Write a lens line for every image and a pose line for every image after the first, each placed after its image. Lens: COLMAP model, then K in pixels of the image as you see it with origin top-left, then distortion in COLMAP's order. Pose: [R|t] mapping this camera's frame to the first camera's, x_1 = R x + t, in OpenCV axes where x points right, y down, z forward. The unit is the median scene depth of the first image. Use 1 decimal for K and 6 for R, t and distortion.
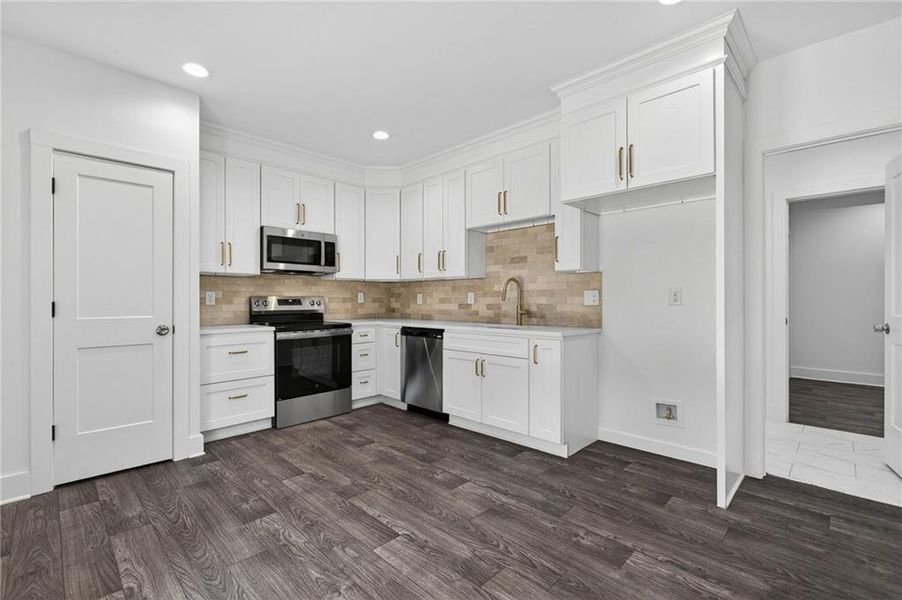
lens RADIAL K [[404.1, 0, 444.7], [0, 404.1, 295.9], [0, 0, 1]] dist [-0.001887, -0.000413]
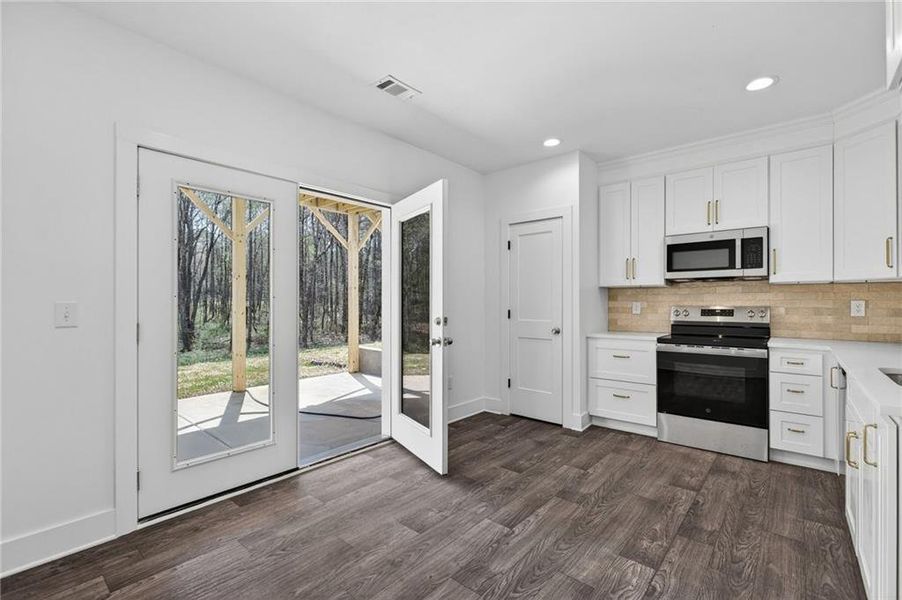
lens RADIAL K [[404.1, 0, 448.8], [0, 404.1, 296.9], [0, 0, 1]] dist [-0.001887, -0.000413]
pose [[0.065124, -0.011130, -0.997815, 0.601439], [0.008630, 0.999907, -0.010590, -0.019872], [0.997840, -0.007922, 0.065214, 0.463701]]
